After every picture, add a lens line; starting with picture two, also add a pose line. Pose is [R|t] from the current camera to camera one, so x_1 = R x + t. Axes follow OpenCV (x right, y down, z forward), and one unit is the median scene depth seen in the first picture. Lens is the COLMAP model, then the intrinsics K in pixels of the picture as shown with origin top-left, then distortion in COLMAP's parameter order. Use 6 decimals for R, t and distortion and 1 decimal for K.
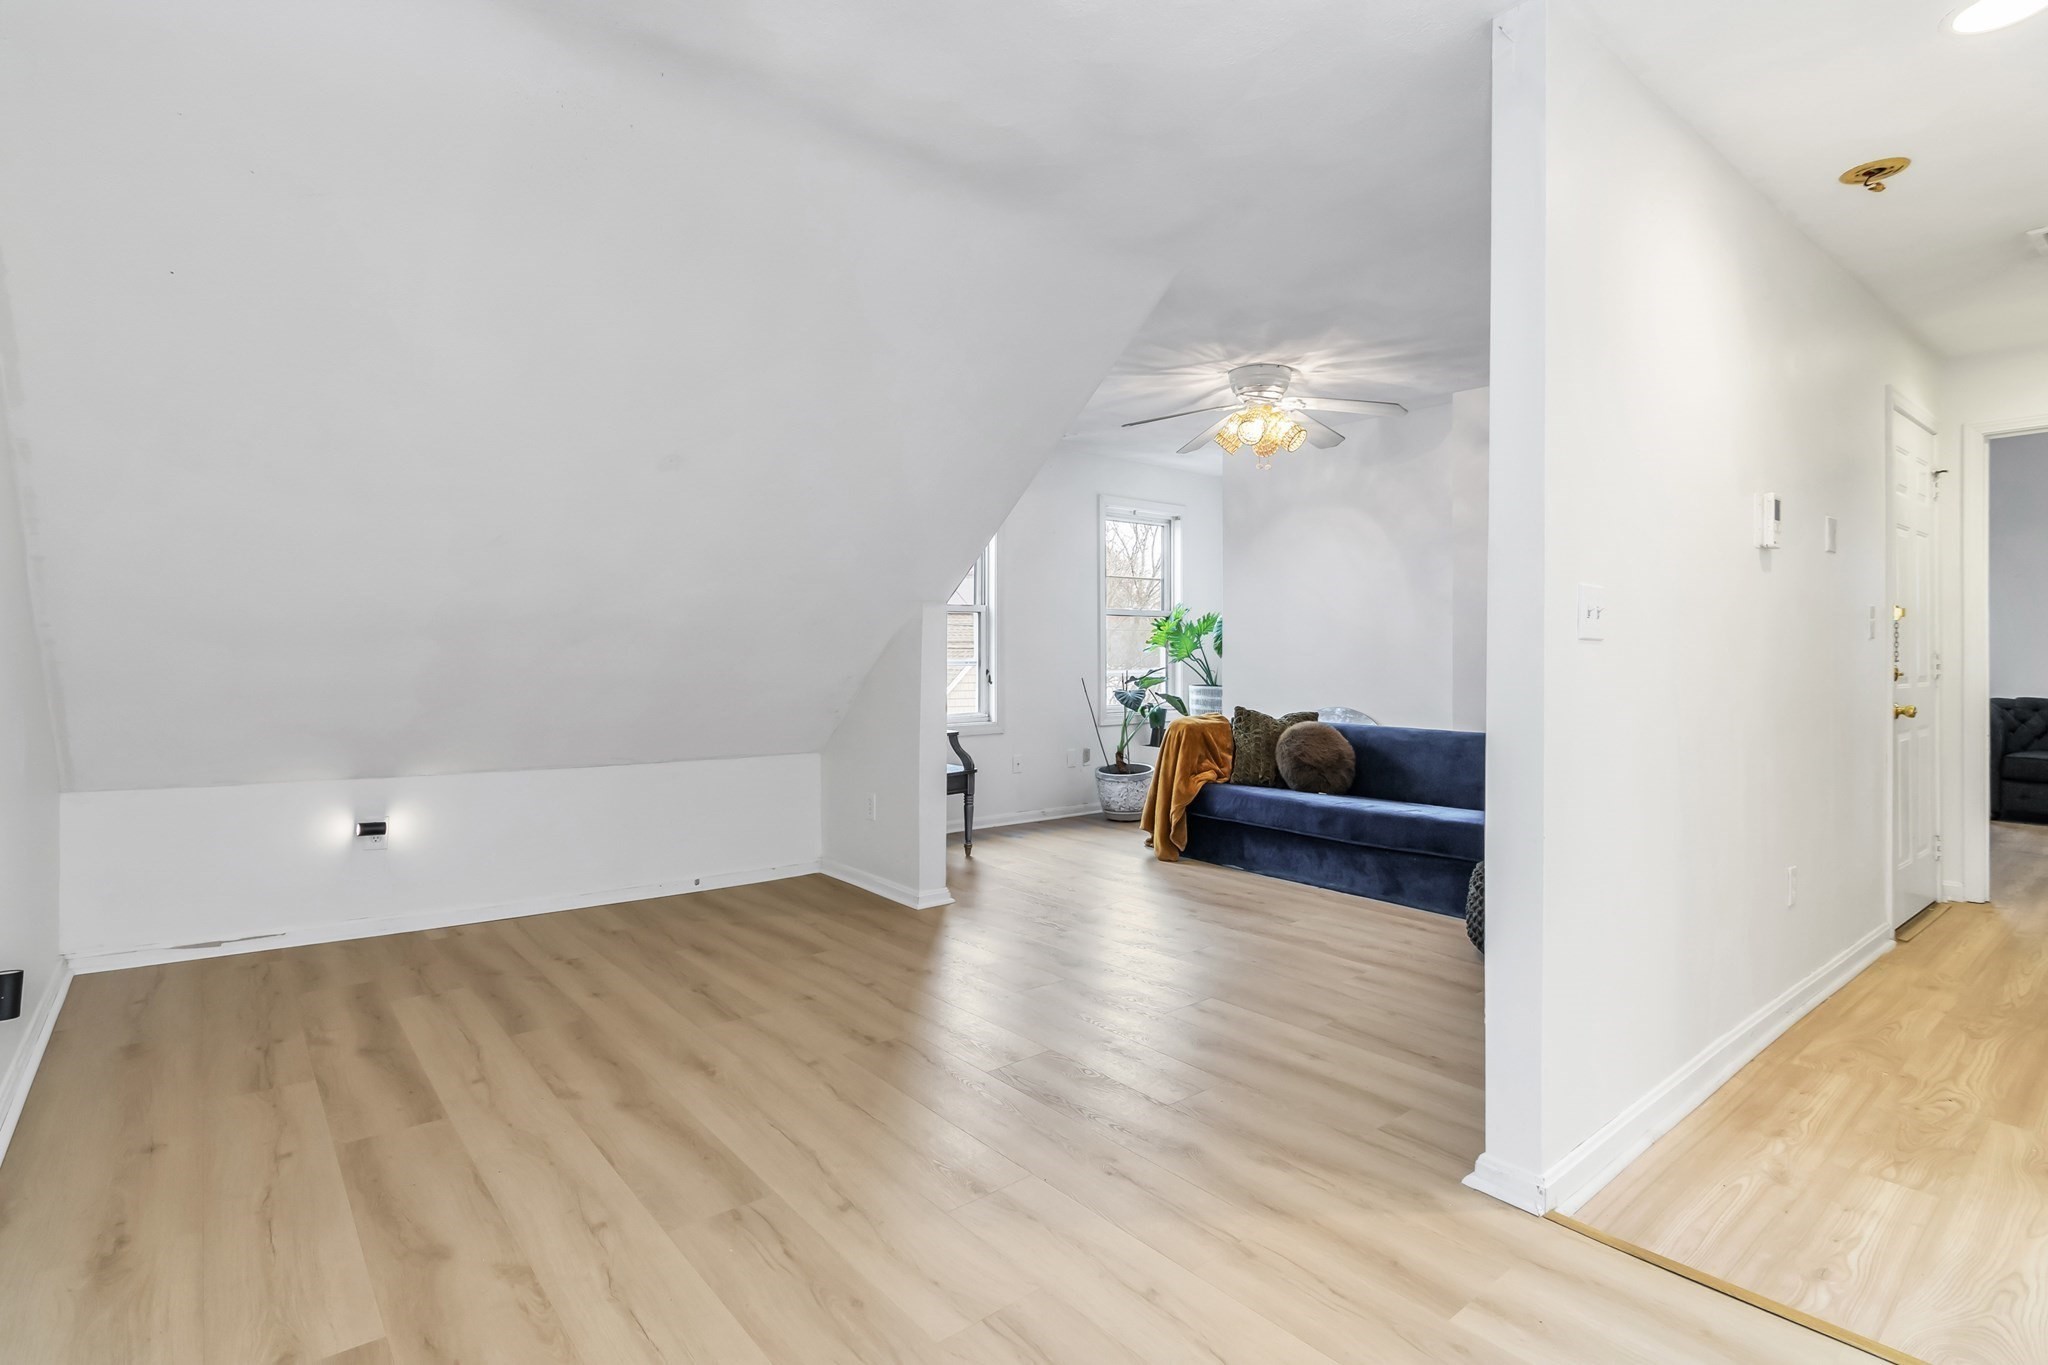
lens RADIAL K [[991.8, 0, 1022.1], [0, 991.8, 661.8], [0, 0, 1]] dist [0.000819, 0.000739]
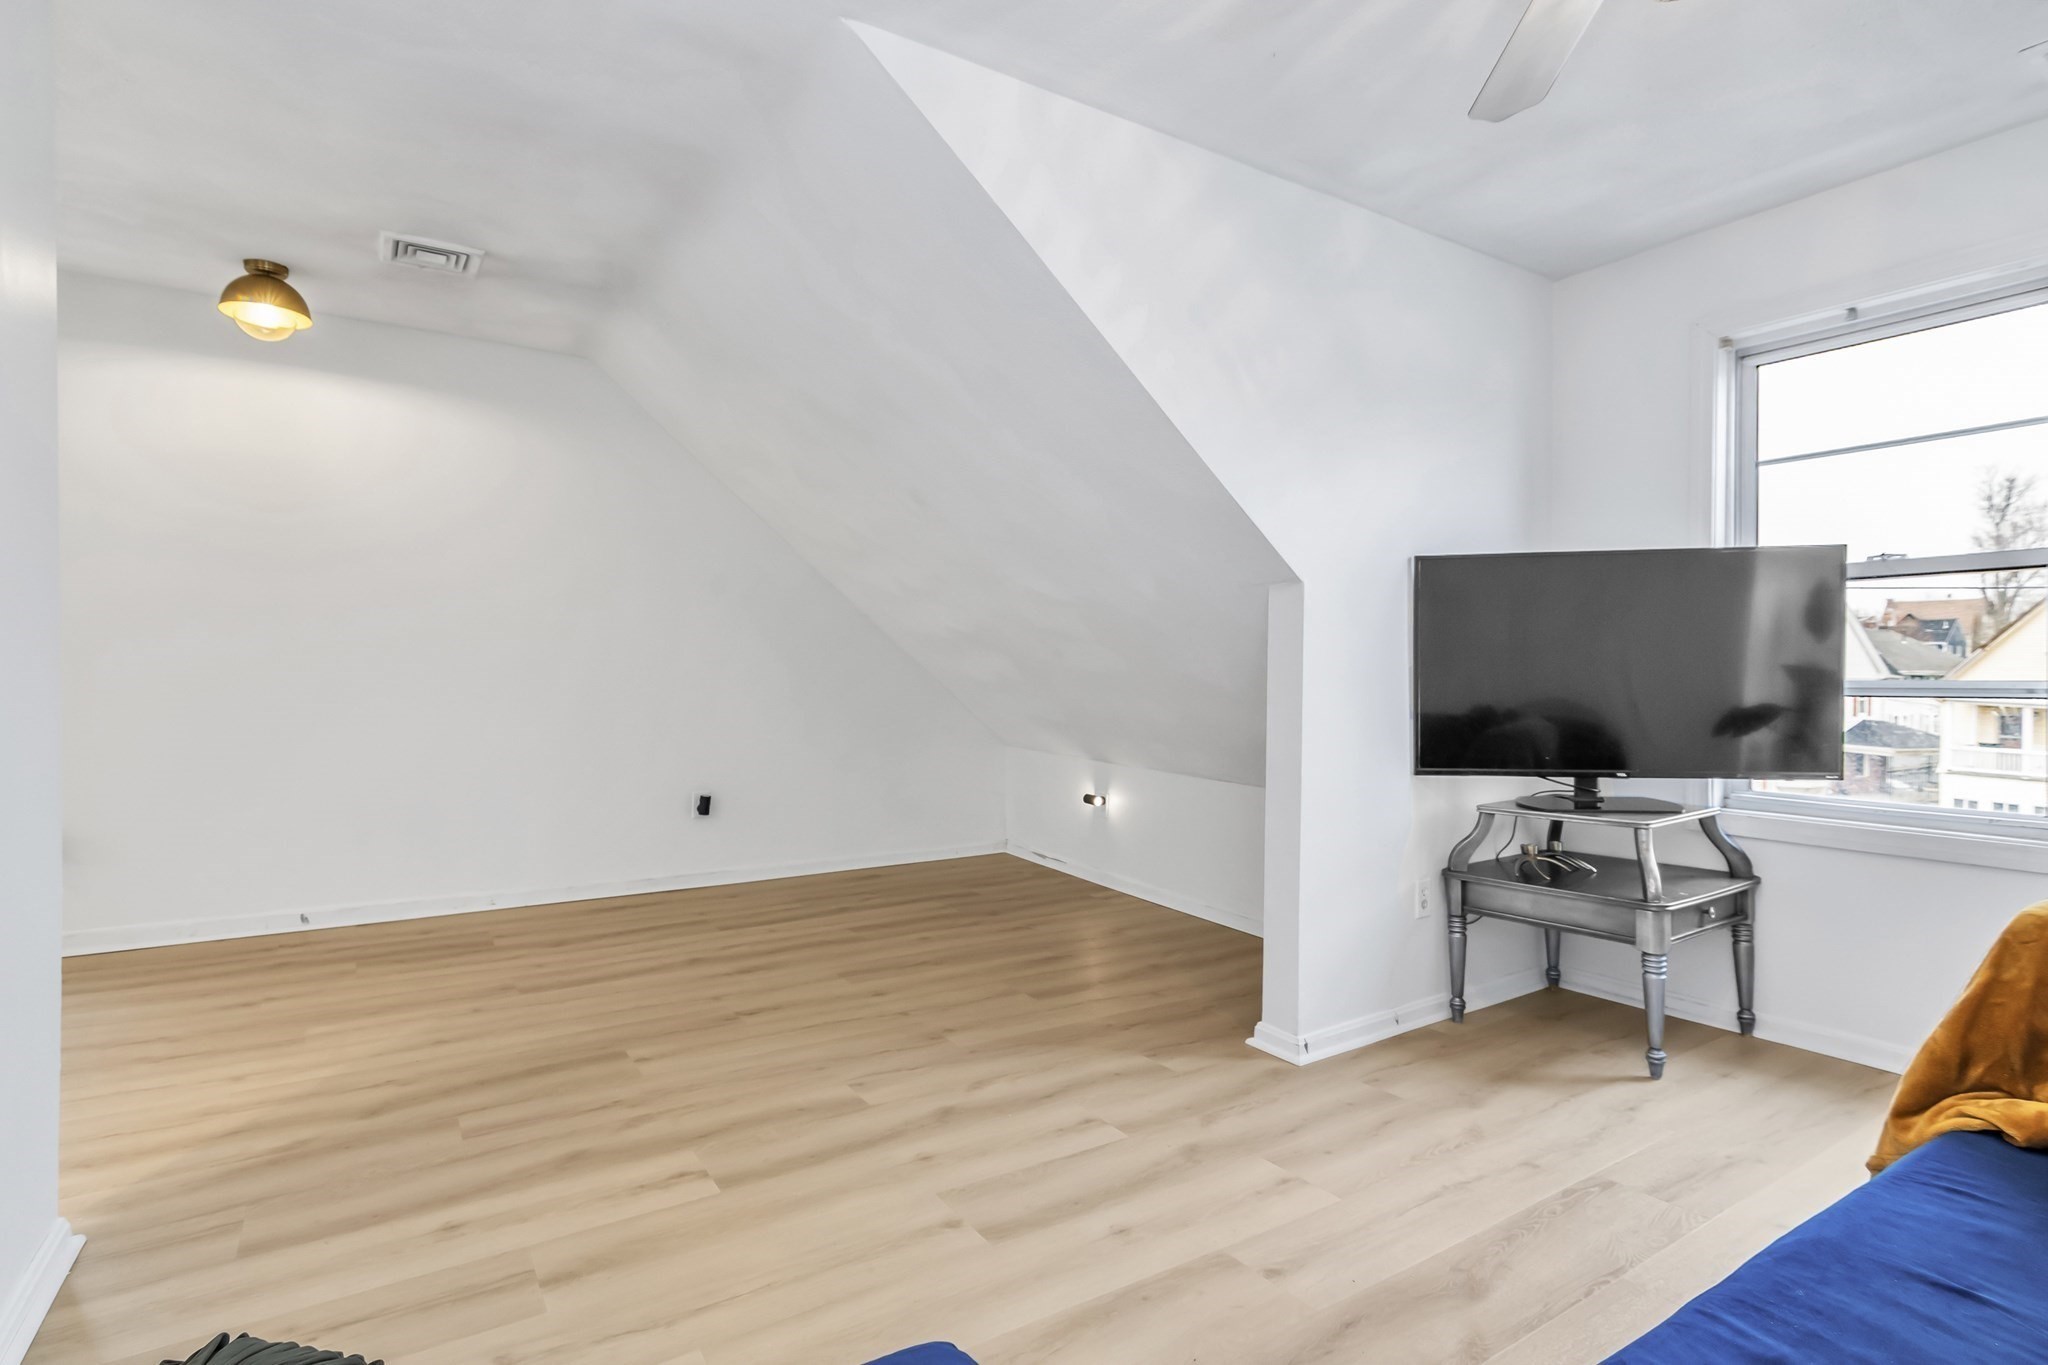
lens RADIAL K [[1035.6, 0, 1030.5], [0, 1035.6, 688.8], [0, 0, 1]] dist [0.001863, 0.000481]
pose [[-0.115363, 0.015255, -0.993206, 0.571902], [-0.019345, 0.999658, 0.017601, 0.000272], [0.993135, 0.021244, -0.115029, 0.877661]]
